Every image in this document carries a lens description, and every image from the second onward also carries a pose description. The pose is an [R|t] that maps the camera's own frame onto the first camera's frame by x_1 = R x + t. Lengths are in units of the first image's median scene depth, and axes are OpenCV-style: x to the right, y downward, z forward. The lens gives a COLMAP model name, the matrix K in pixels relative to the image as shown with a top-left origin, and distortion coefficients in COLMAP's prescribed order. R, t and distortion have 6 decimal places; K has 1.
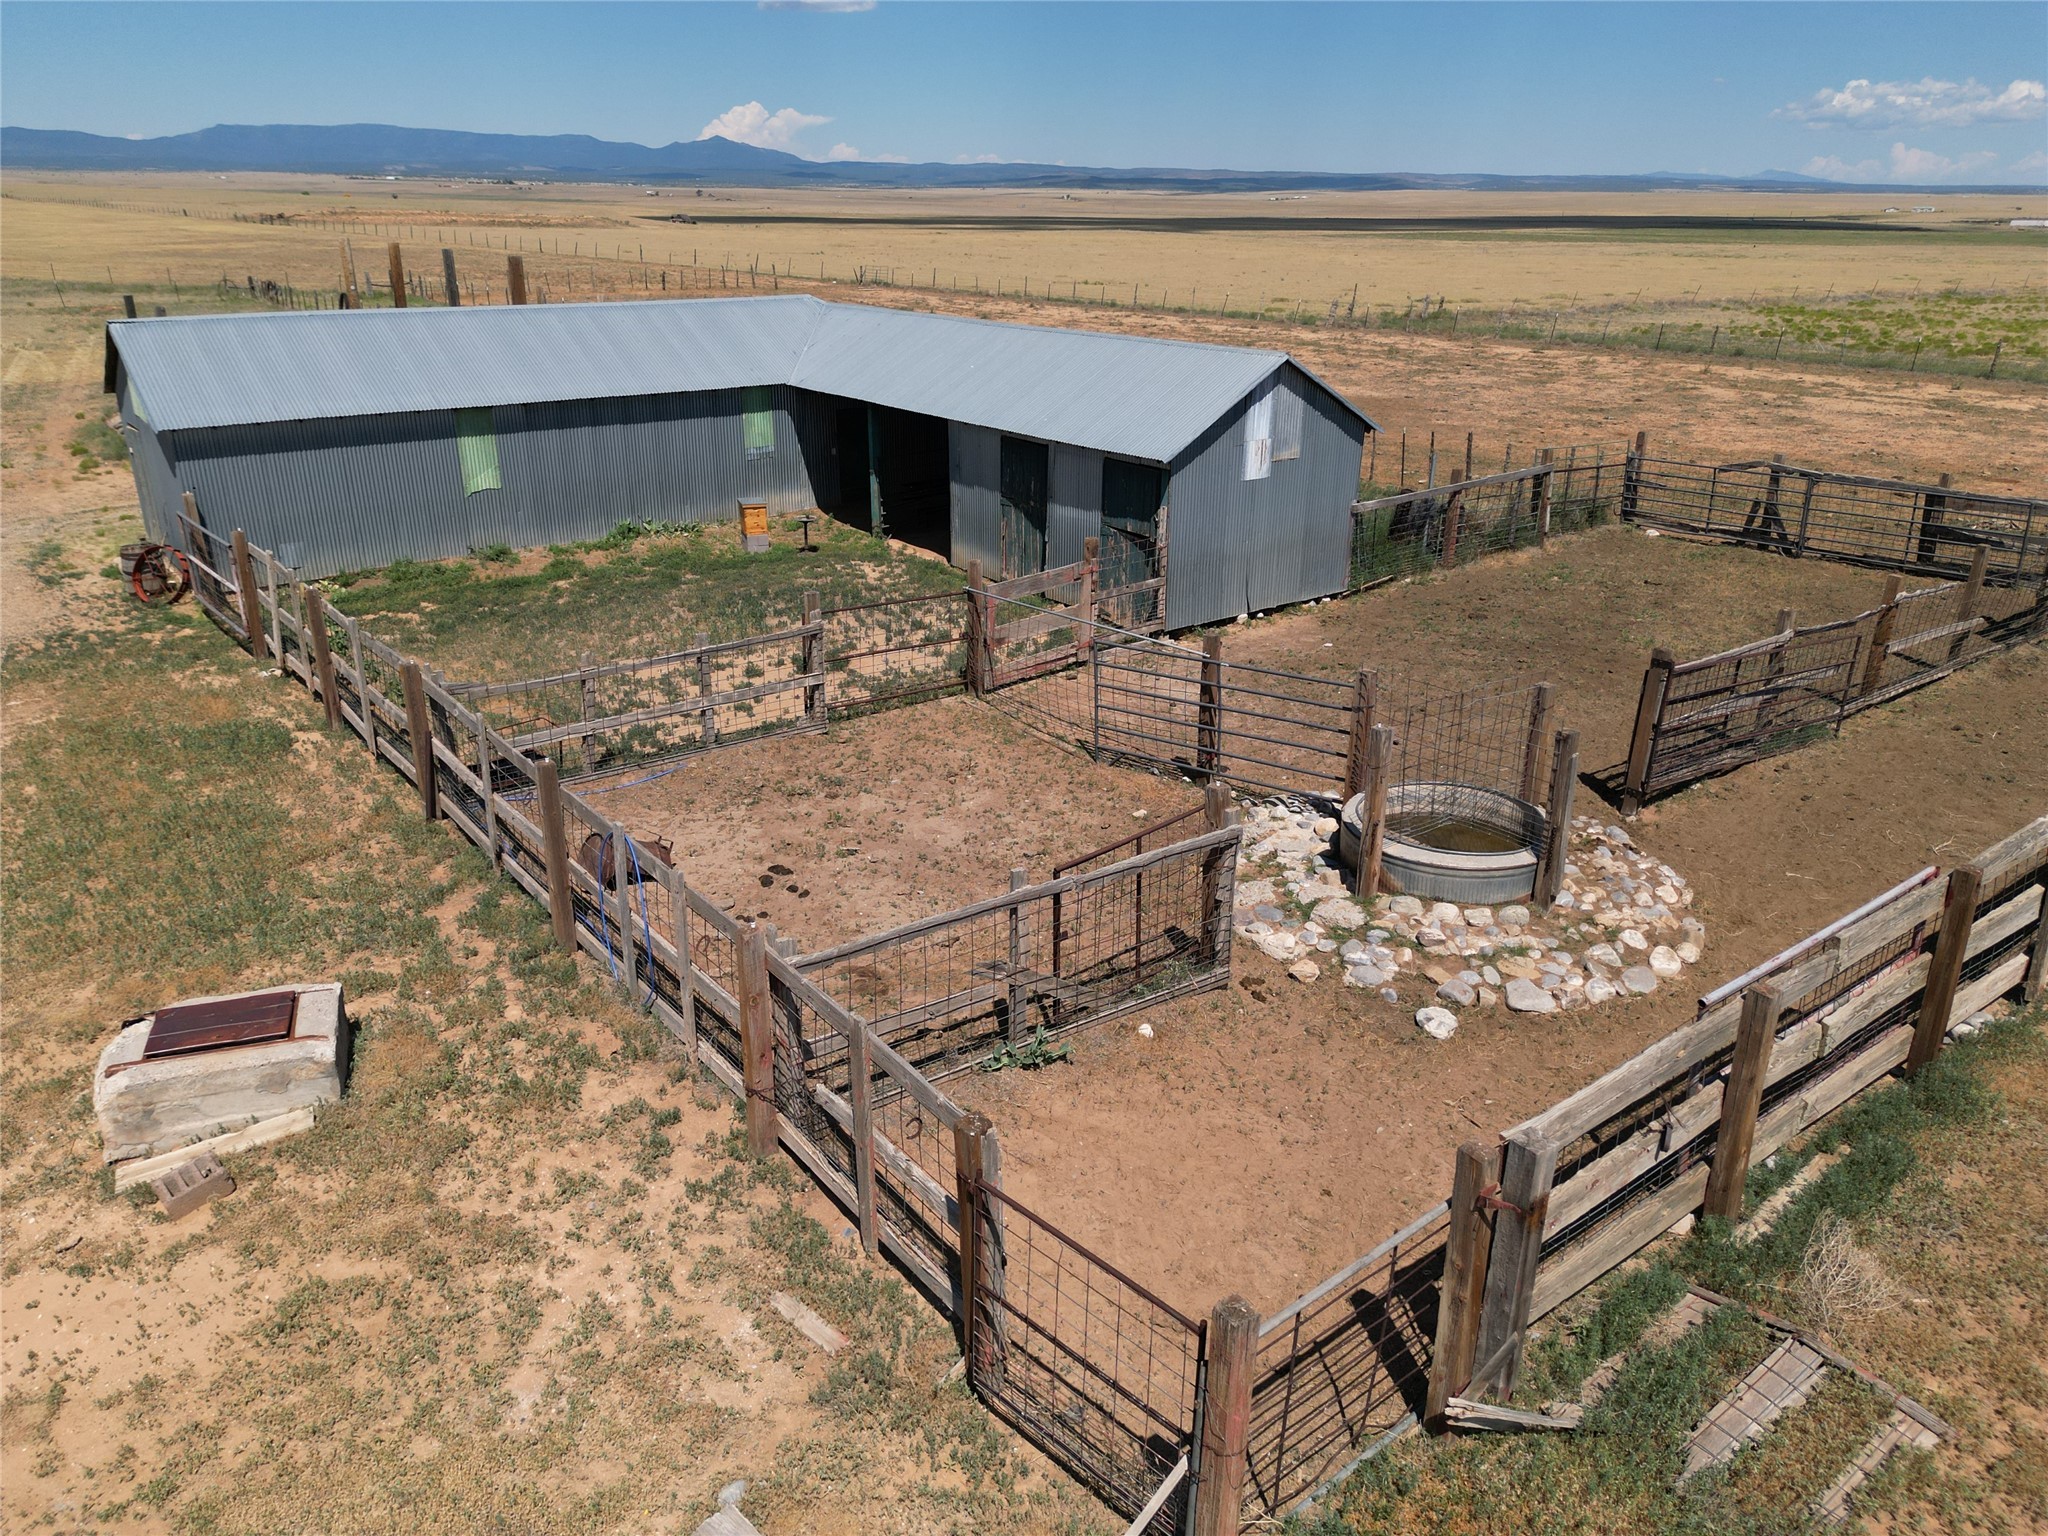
lens RADIAL K [[1450.3, 0, 1024.0], [0, 1450.3, 768.0], [0, 0, 1]] dist [0.006879, 0.004133]
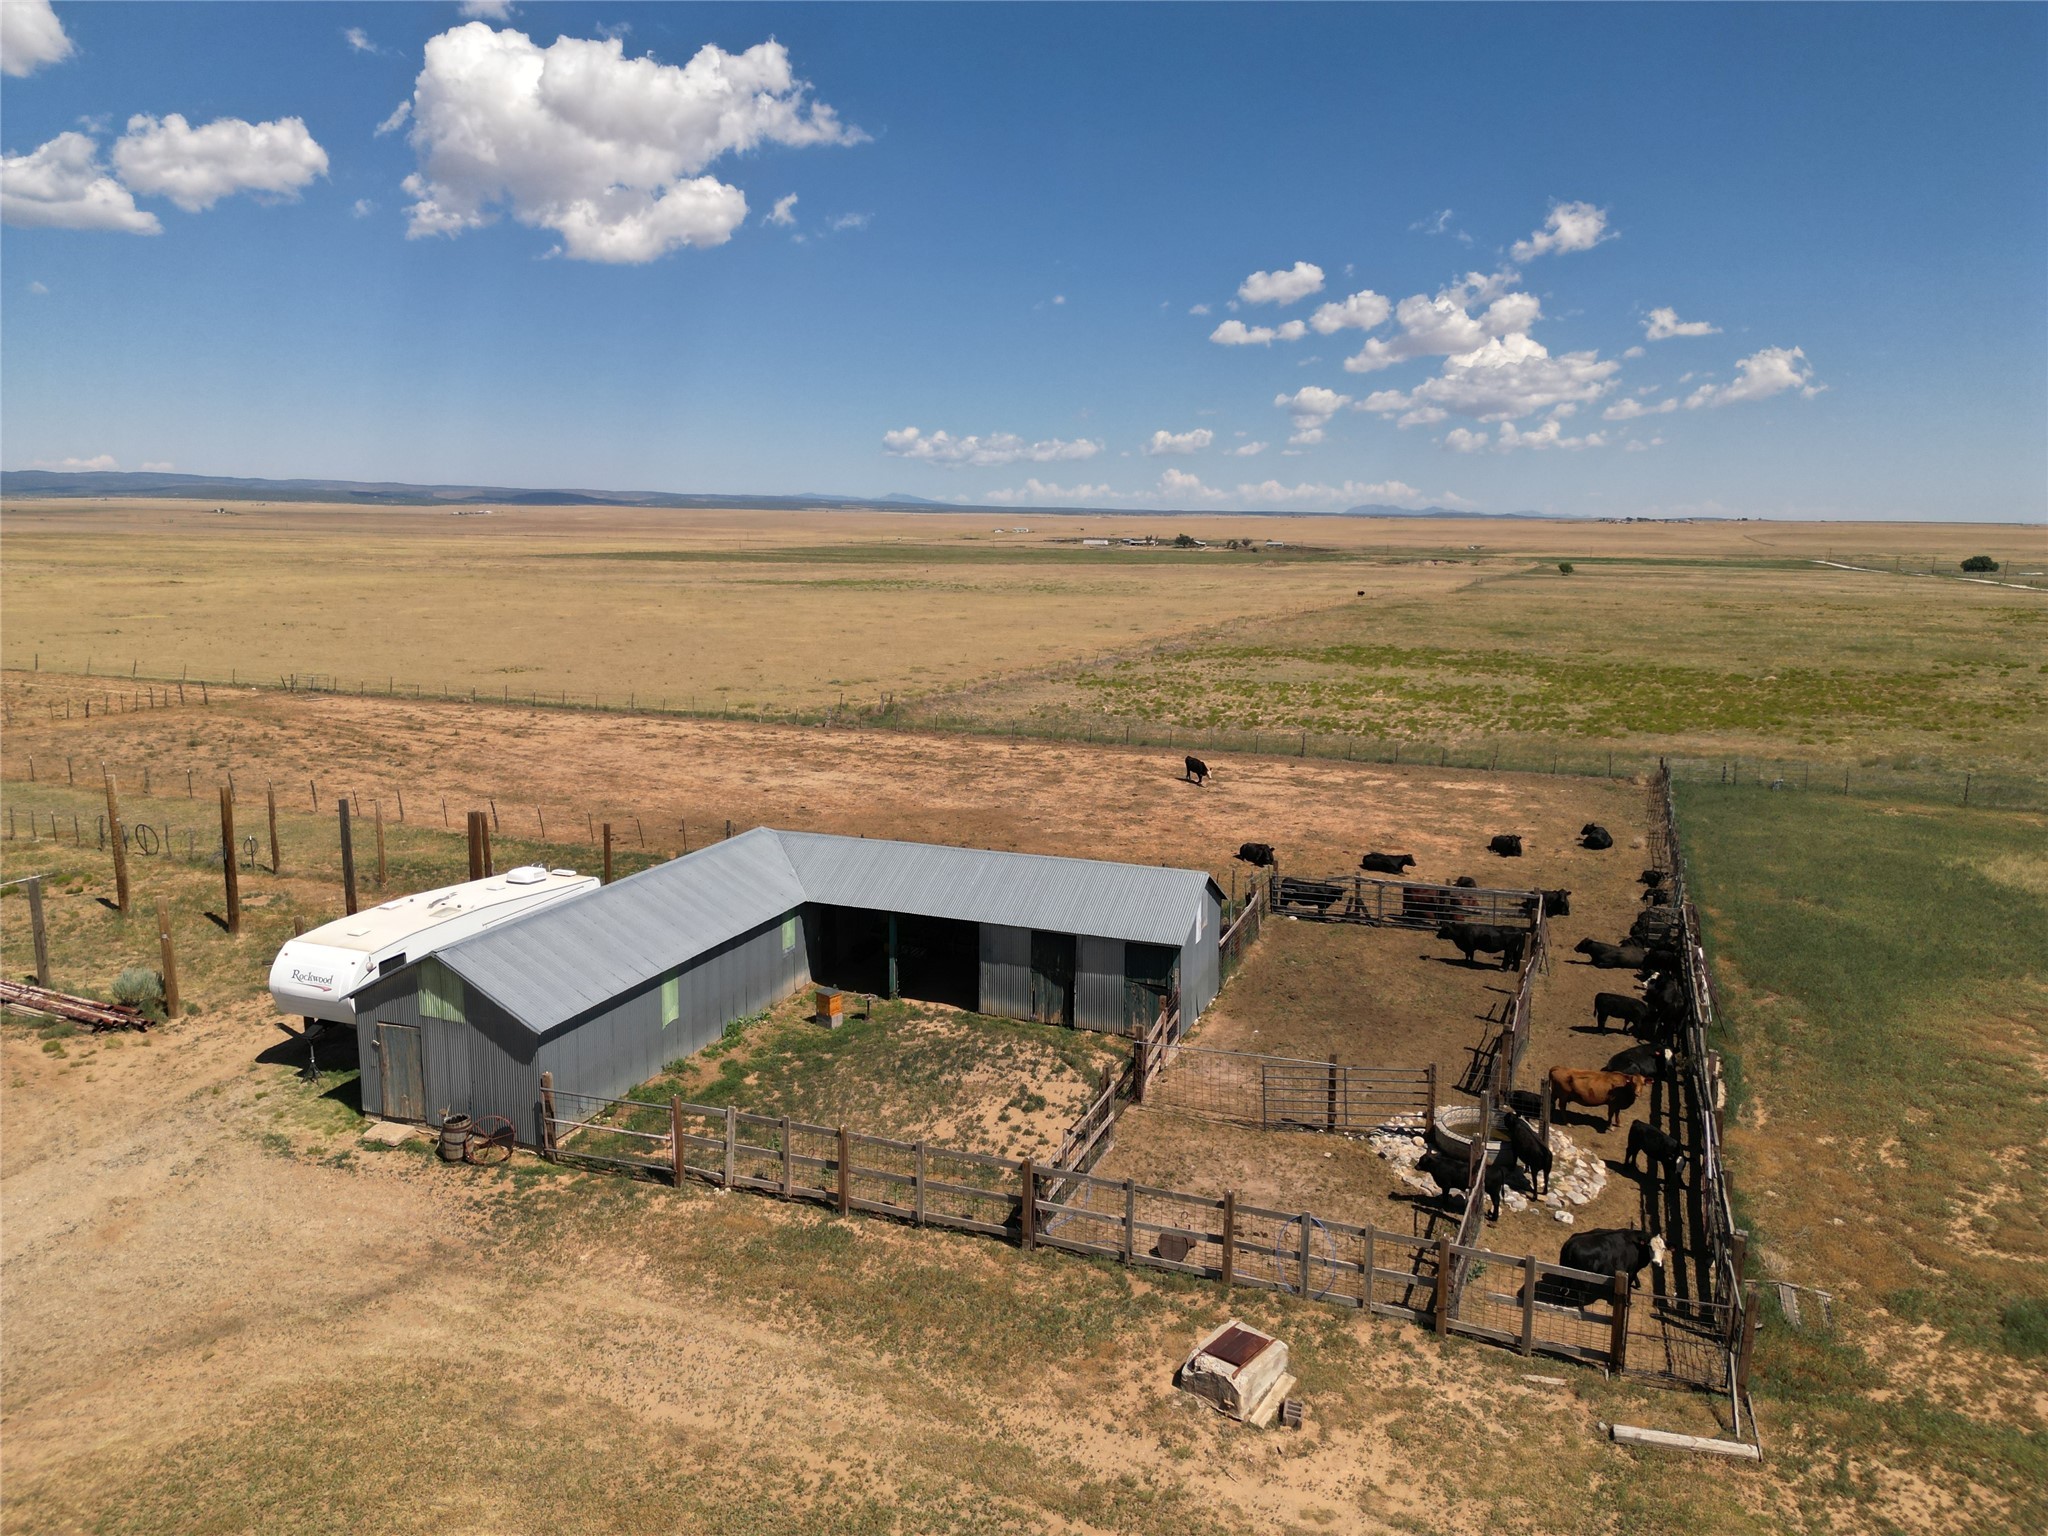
lens RADIAL K [[1434.3, 0, 1024.0], [0, 1434.3, 768.0], [0, 0, 1]] dist [0.071660, -0.067010]
pose [[0.861061, -0.086046, 0.501169, -0.764908], [0.182756, 0.972092, -0.147095, -0.167023], [-0.474526, 0.218249, 0.852756, -0.364746]]
